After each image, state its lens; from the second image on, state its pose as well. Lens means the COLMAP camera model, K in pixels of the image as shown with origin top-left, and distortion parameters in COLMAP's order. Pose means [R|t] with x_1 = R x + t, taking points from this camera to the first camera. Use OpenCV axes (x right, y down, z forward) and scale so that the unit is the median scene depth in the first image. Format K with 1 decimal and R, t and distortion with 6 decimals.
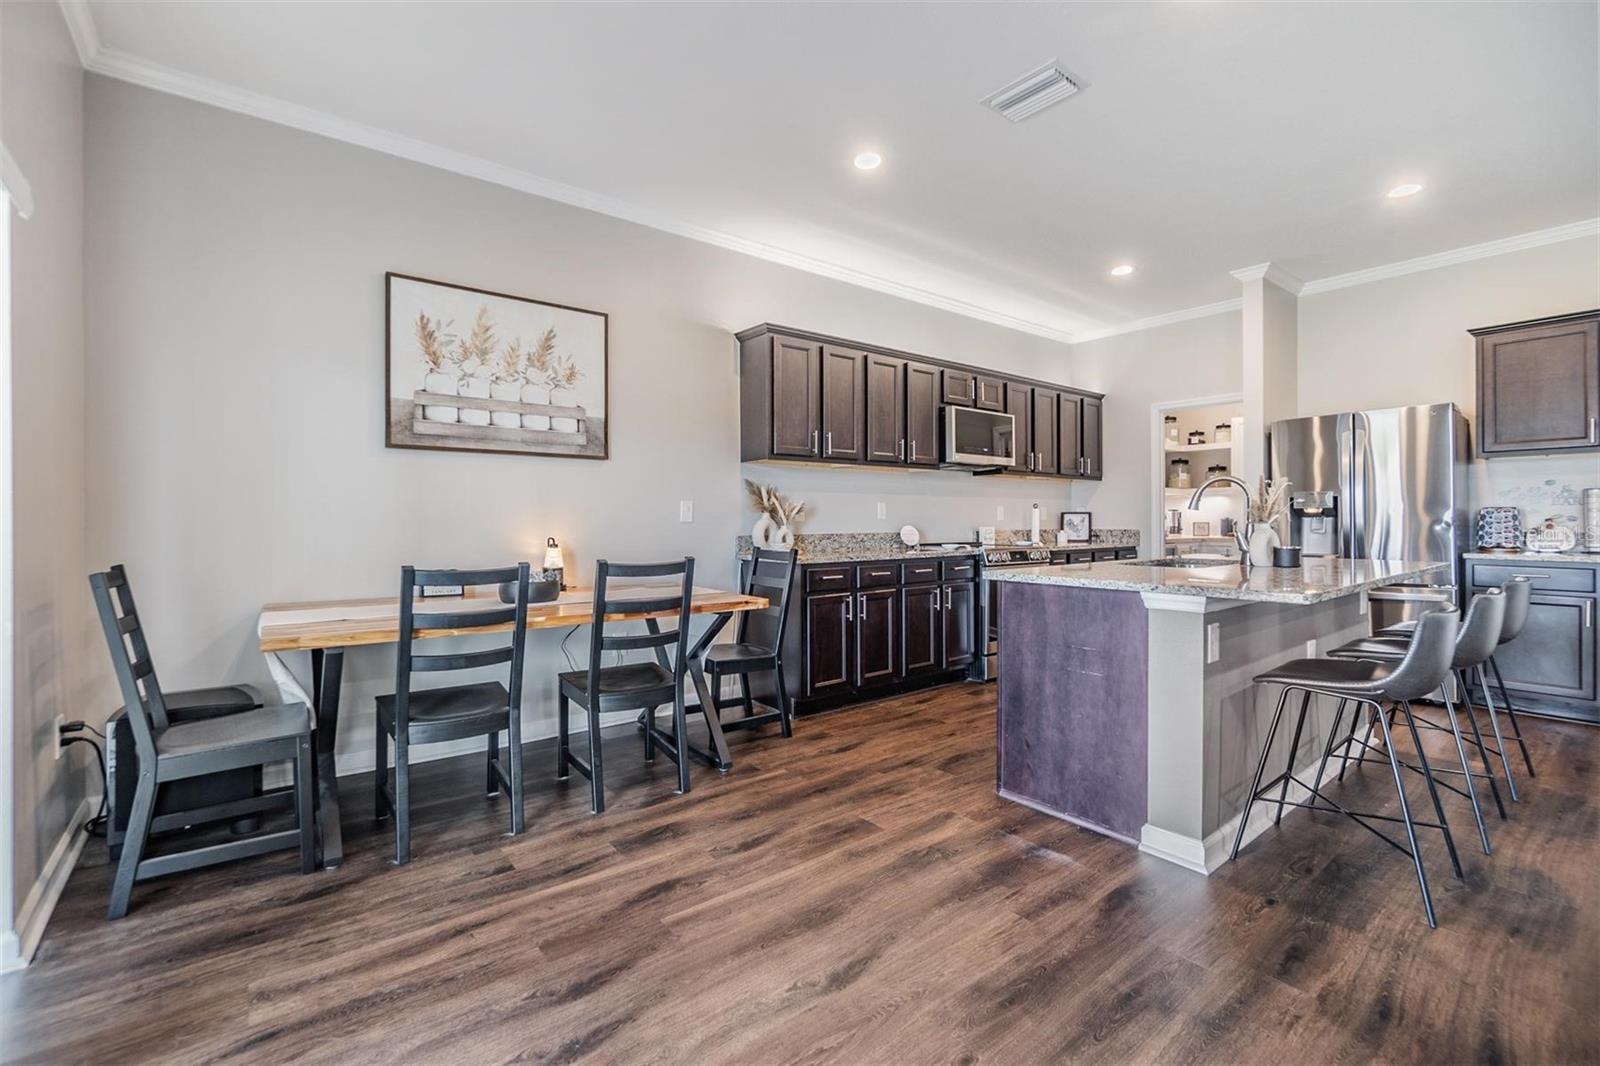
lens RADIAL K [[692.5, 0, 795.4], [0, 692.5, 520.1], [0, 0, 1]] dist [-0.005785, -0.000151]
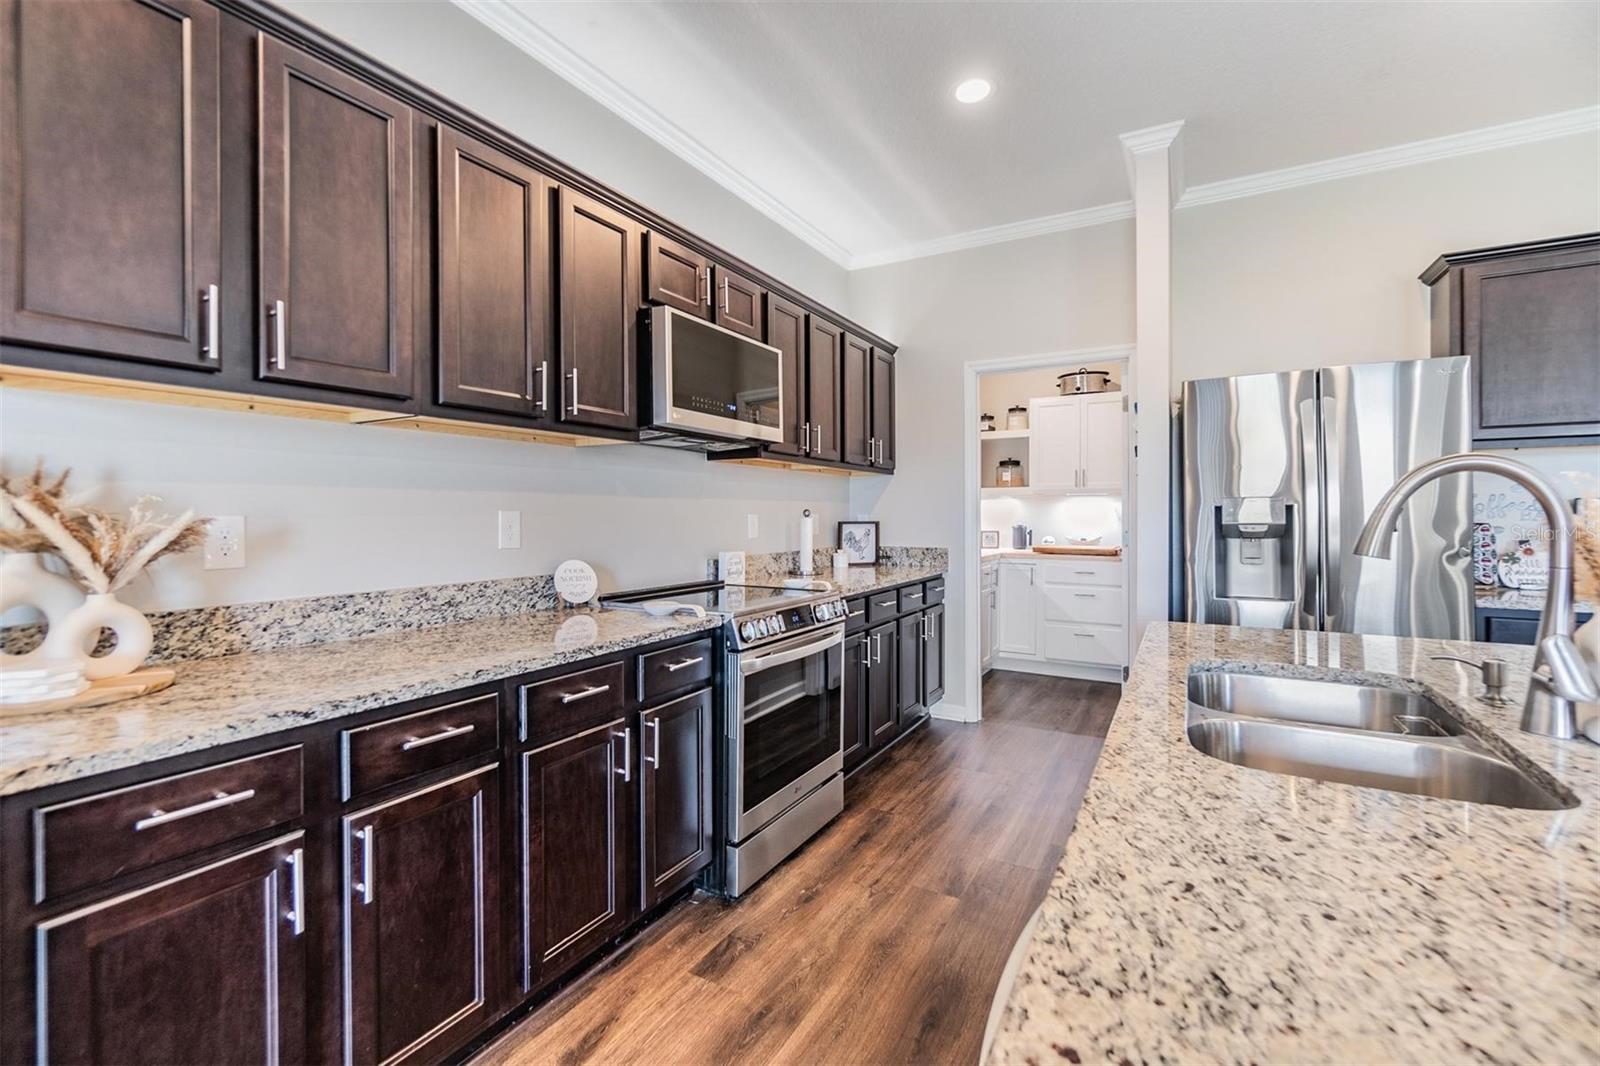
lens RADIAL K [[698.5, 0, 797.2], [0, 698.5, 514.5], [0, 0, 1]] dist [-0.004253, -0.000701]
pose [[0.927335, 0.000073, 0.374232, 0.180522], [0.000126, 1.000000, -0.000507, -0.031651], [-0.374232, 0.000517, 0.927335, 0.721659]]
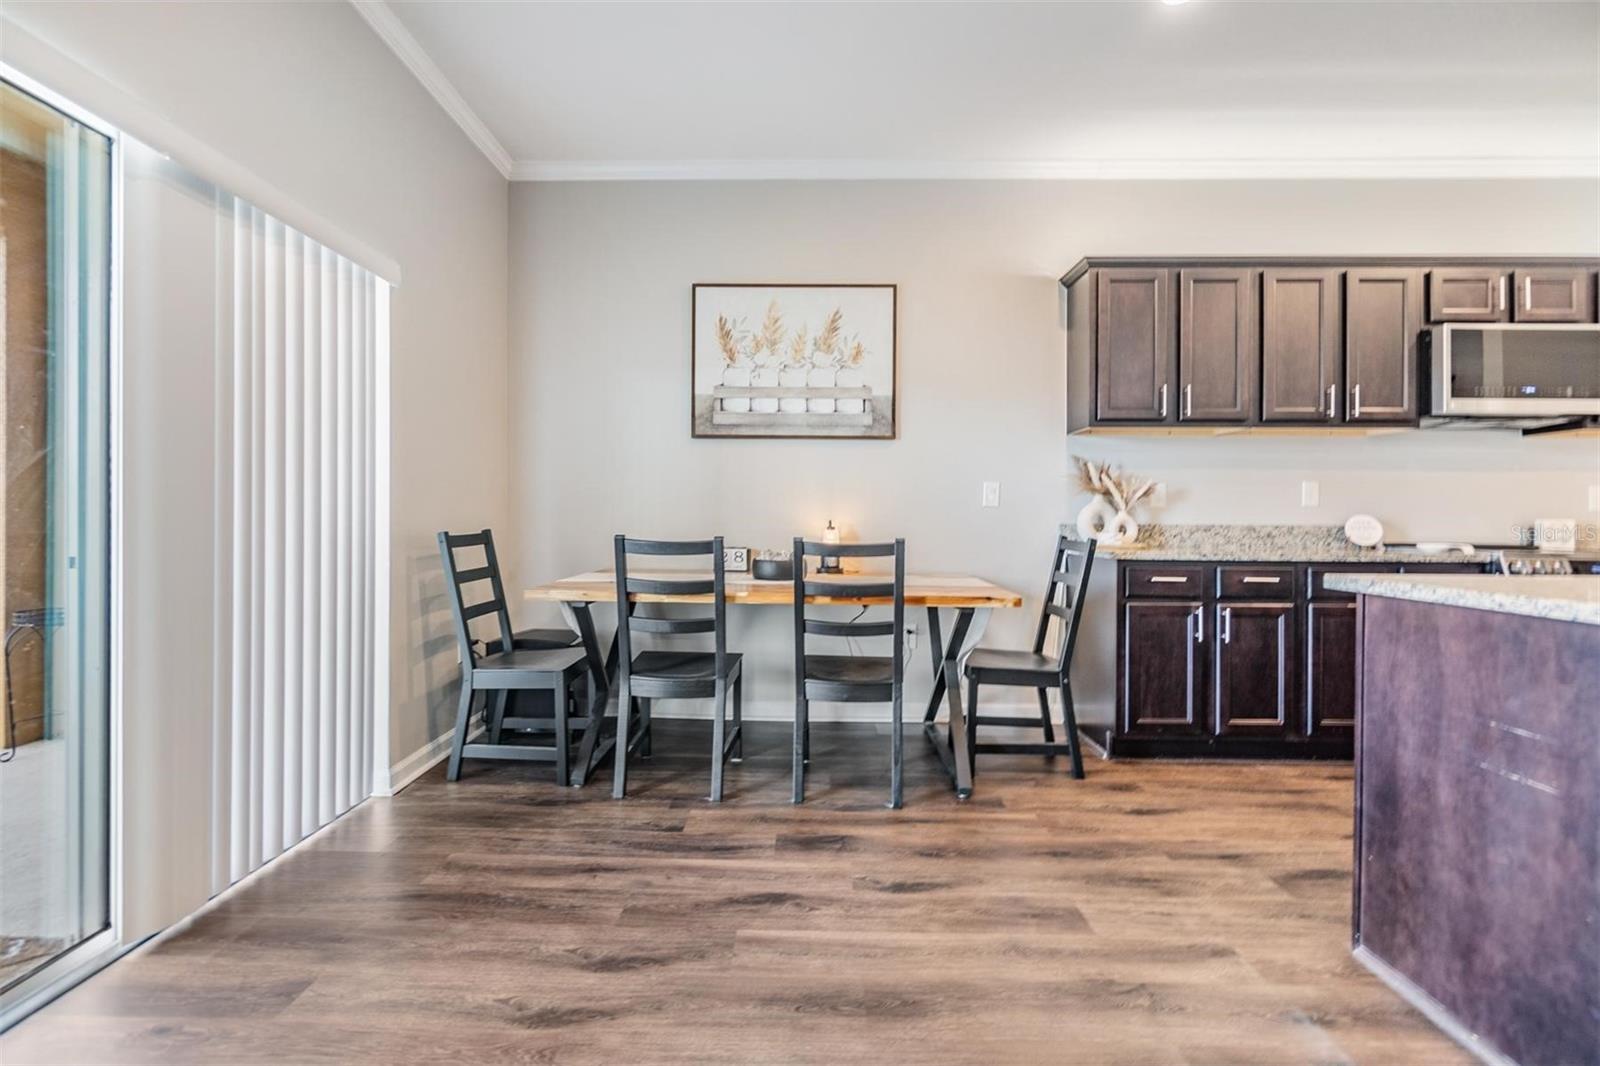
lens RADIAL K [[695.7, 0, 794.2], [0, 695.7, 521.4], [0, 0, 1]] dist [-0.003801, 0.000011]
pose [[0.775187, 0.009720, -0.631657, 0.229596], [-0.009033, 0.999950, 0.004302, 0.022692], [0.631667, 0.002371, 0.775236, 0.185101]]
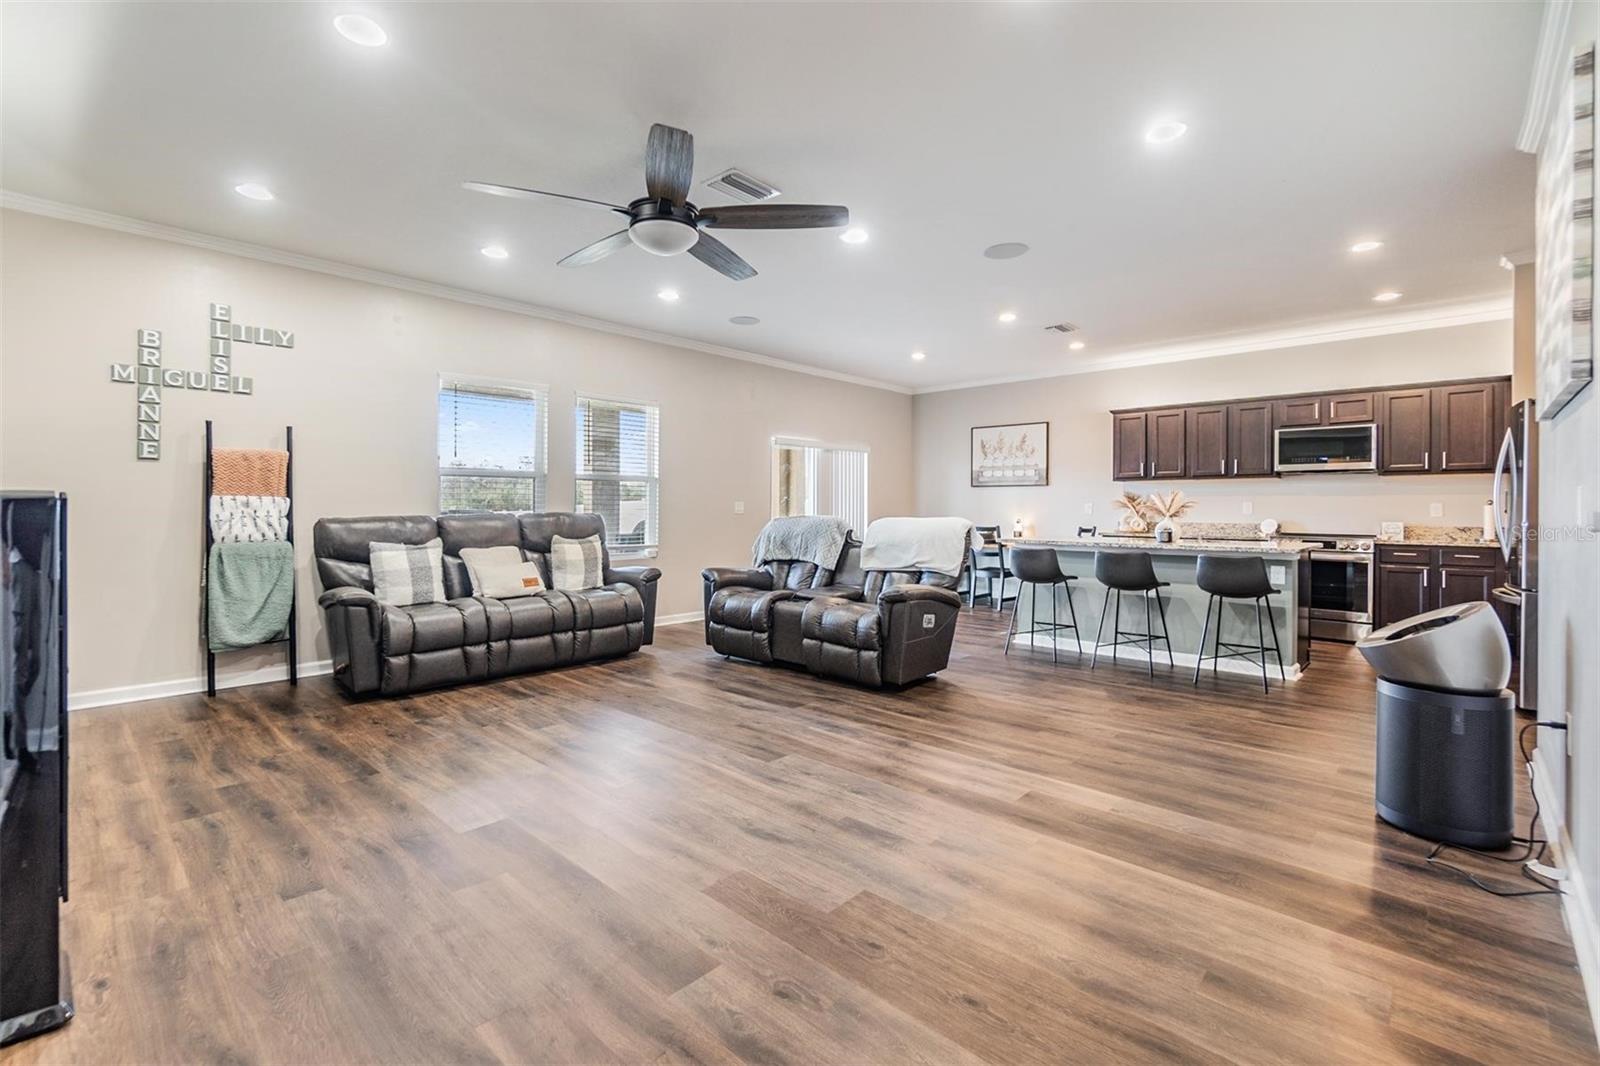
lens RADIAL K [[716.6, 0, 789.2], [0, 716.6, 510.6], [0, 0, 1]] dist [-0.000161, 0.000247]
pose [[0.144083, 0.006954, -0.989541, 2.010542], [-0.005803, 0.999964, 0.006182, -0.016070], [0.989549, 0.004852, 0.144118, -0.186691]]
